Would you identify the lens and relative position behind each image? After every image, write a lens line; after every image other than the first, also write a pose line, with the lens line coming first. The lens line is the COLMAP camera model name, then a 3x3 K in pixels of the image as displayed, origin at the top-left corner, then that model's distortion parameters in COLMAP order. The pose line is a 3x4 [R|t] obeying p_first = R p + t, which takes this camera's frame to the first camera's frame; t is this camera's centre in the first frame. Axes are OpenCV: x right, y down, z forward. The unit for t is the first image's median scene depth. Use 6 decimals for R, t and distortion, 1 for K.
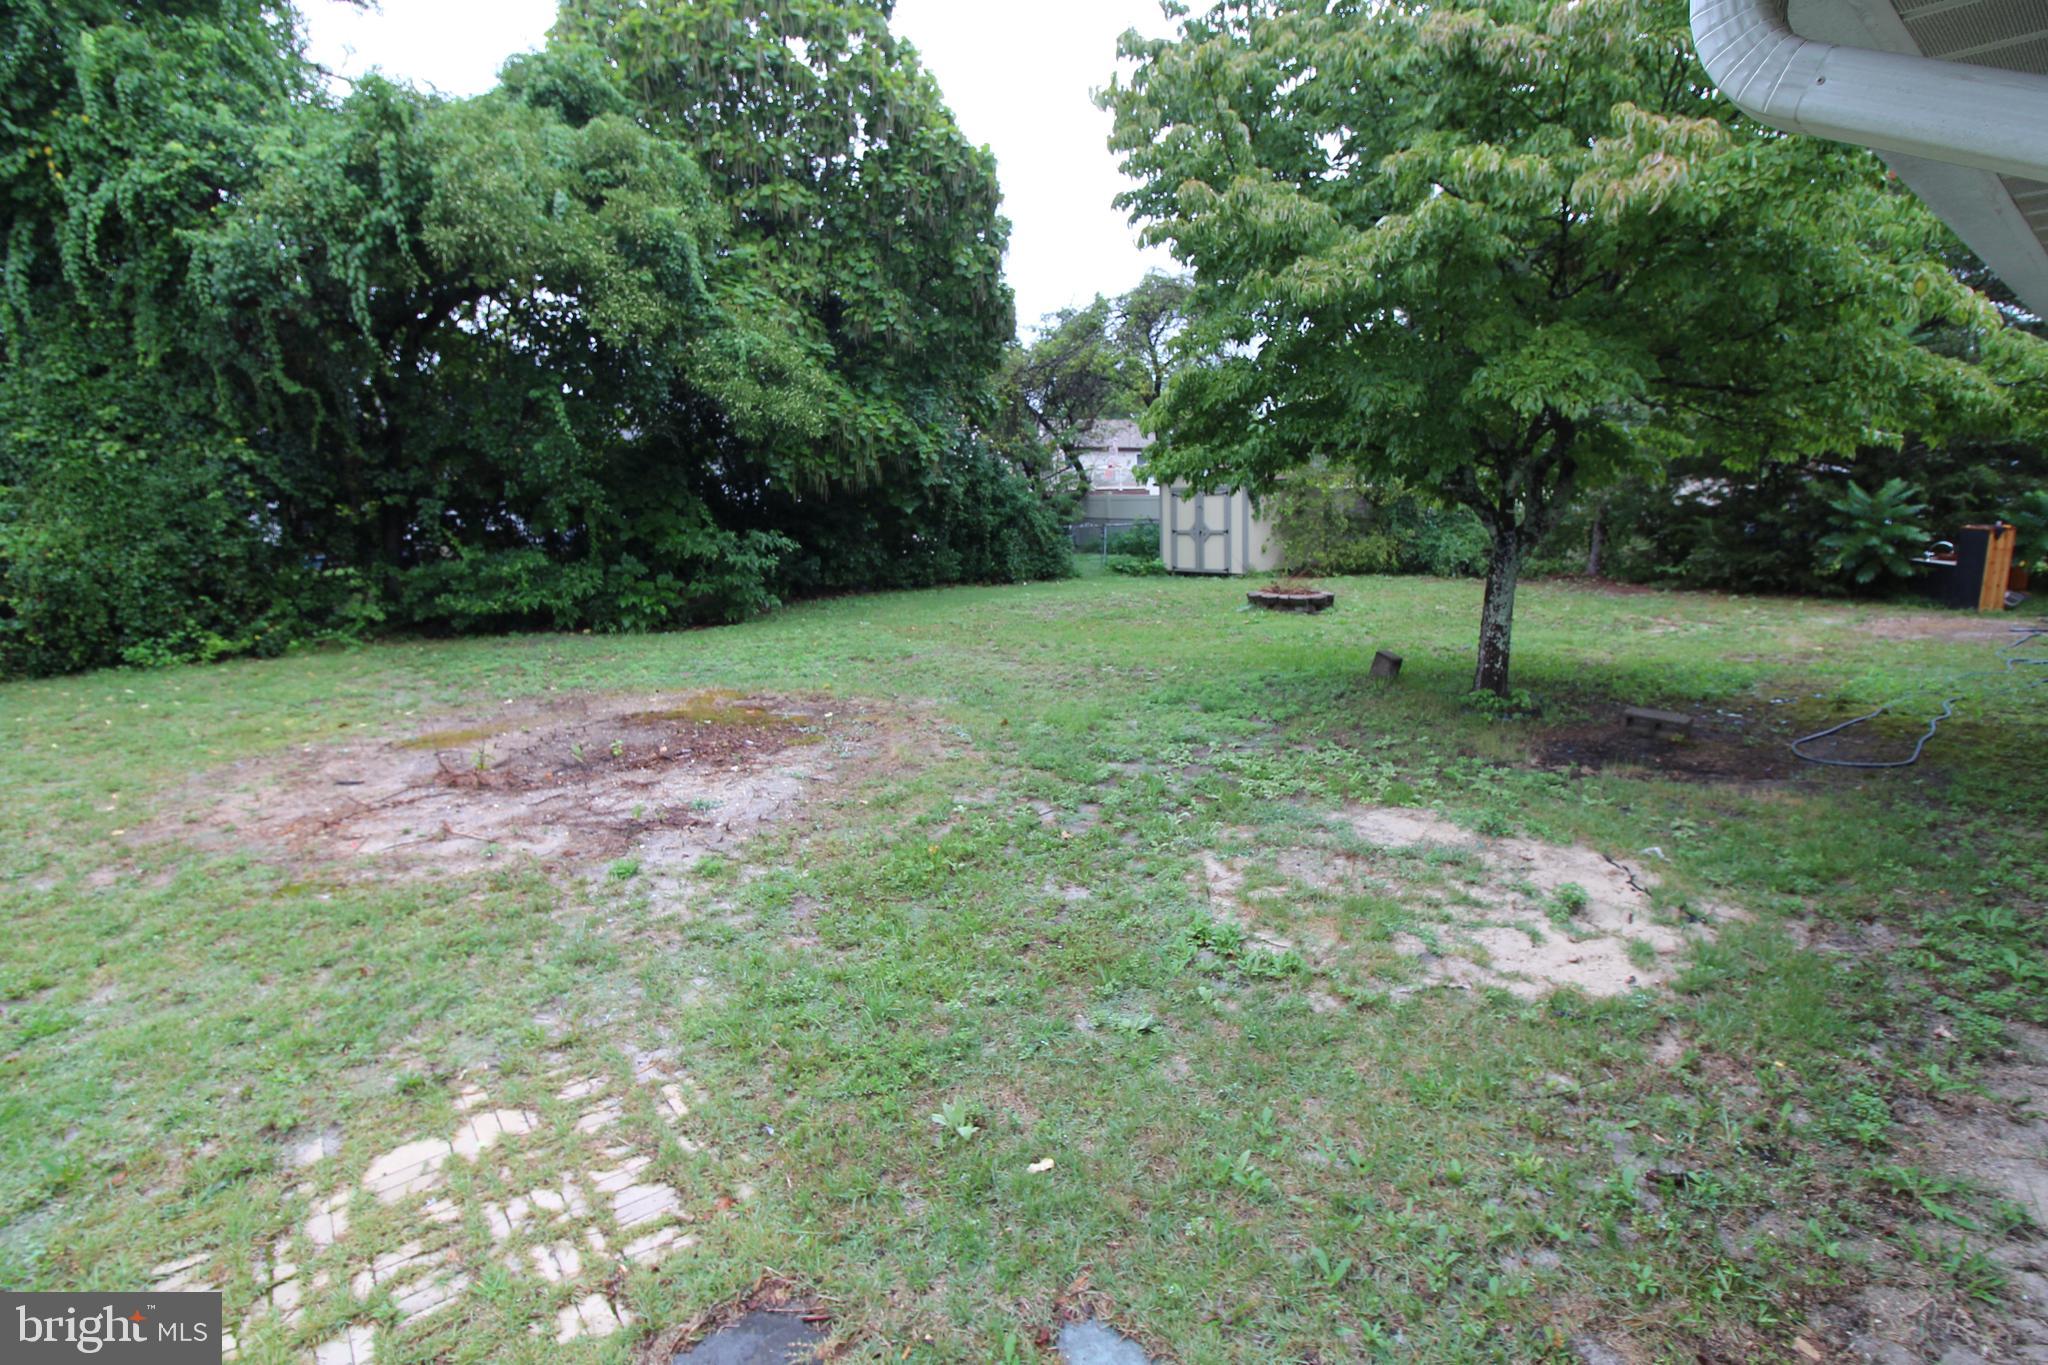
lens RADIAL K [[951.0, 0, 1026.7], [0, 951.0, 649.5], [0, 0, 1]] dist [0.003136, -0.014018]
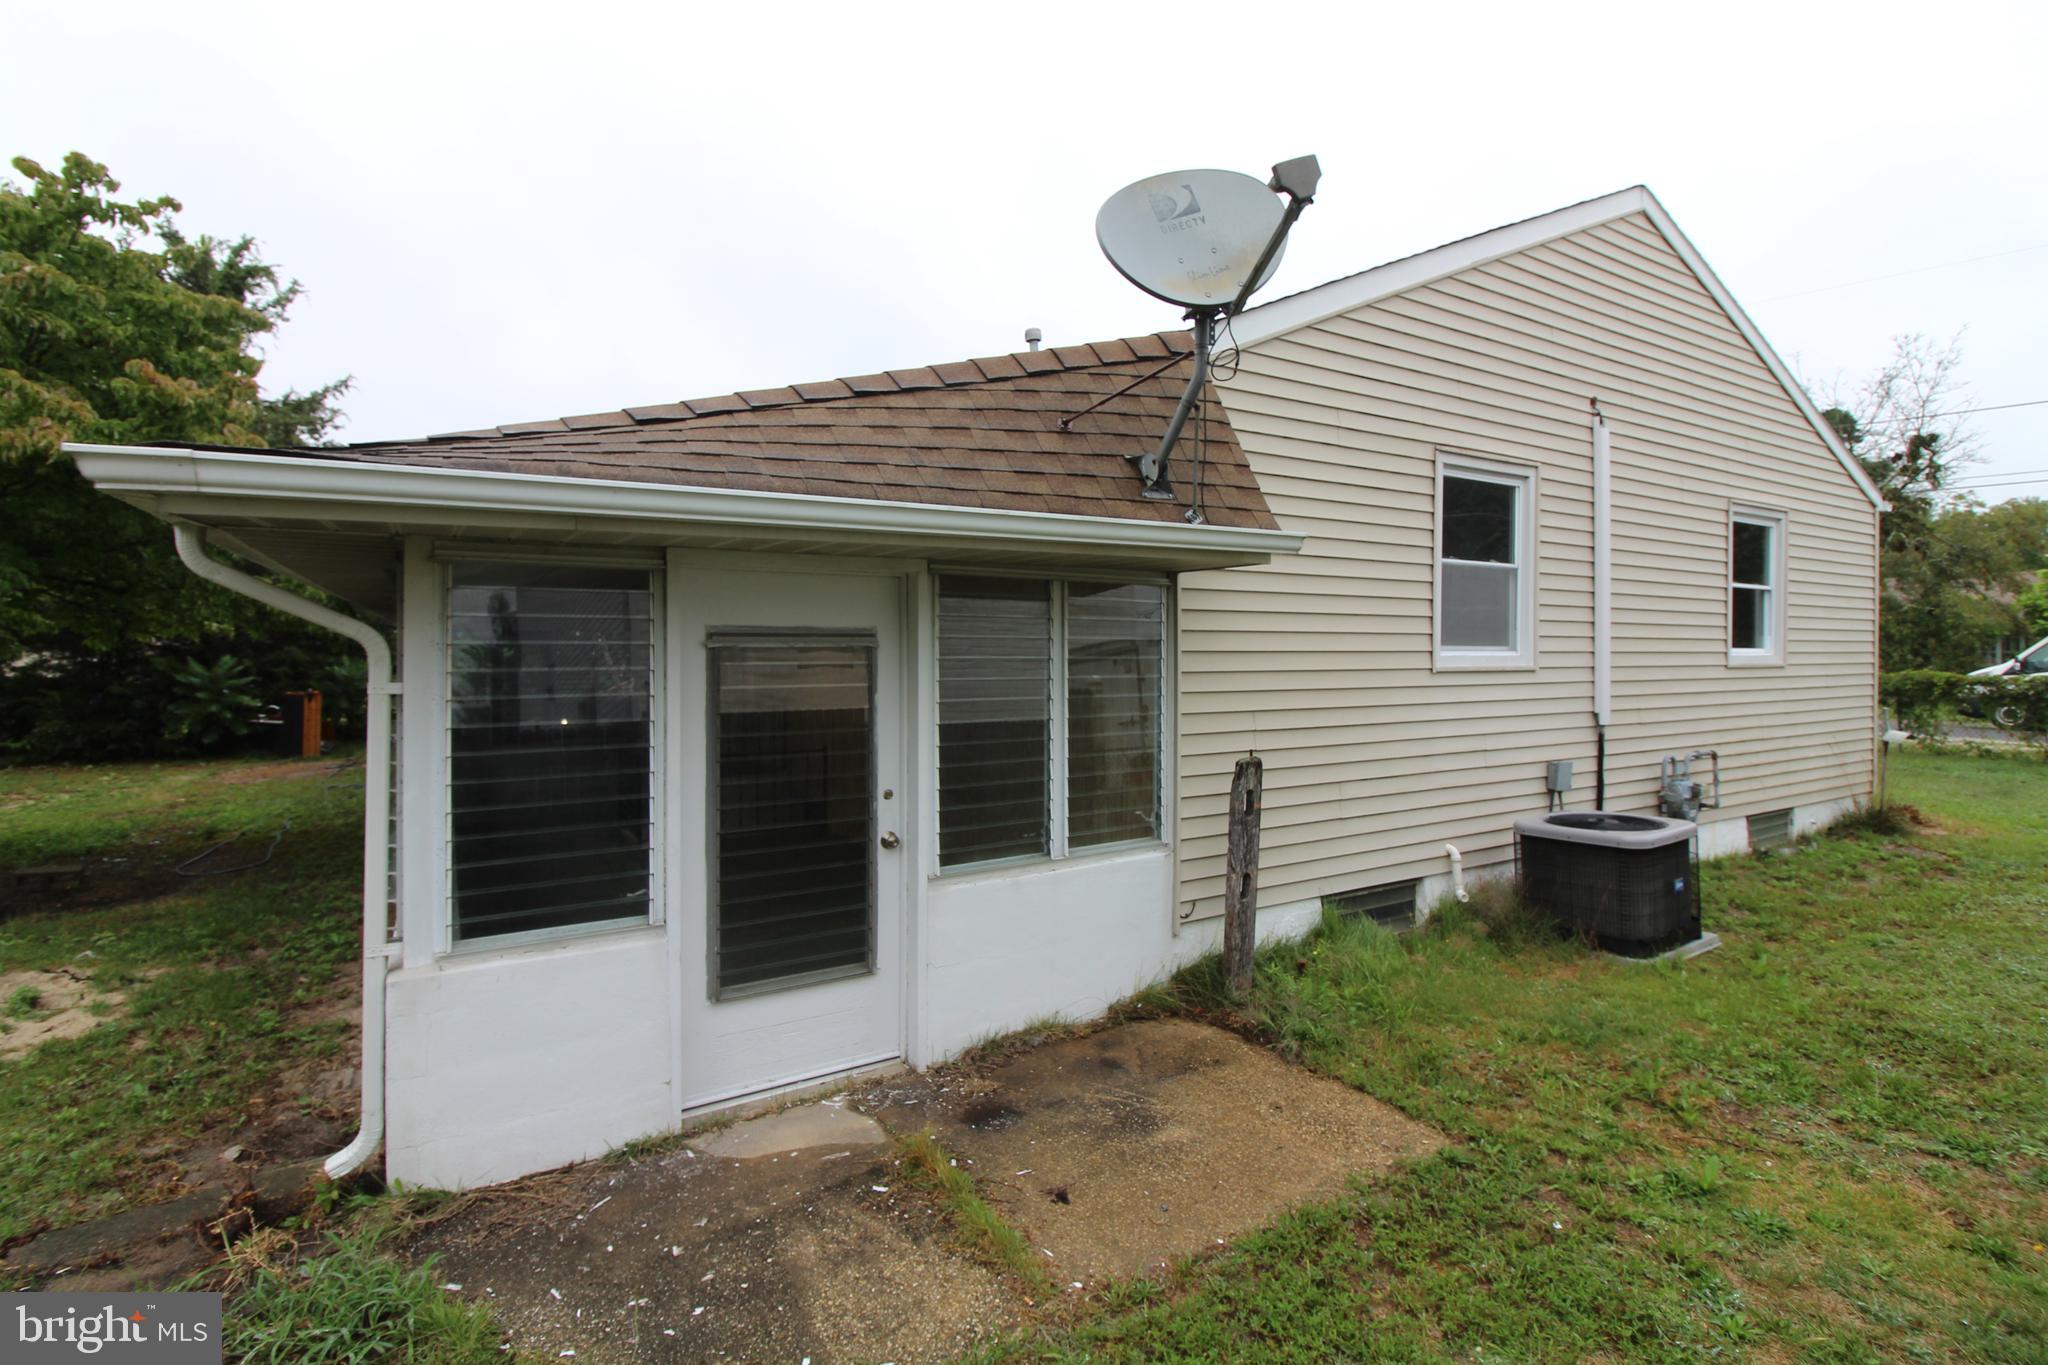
lens RADIAL K [[951.0, 0, 1026.7], [0, 951.0, 649.5], [0, 0, 1]] dist [0.003136, -0.014018]
pose [[0.130158, 0.026572, 0.991137, -0.218146], [0.150339, 0.987554, -0.046219, 0.031422], [-0.980029, 0.155022, 0.124543, -0.227371]]
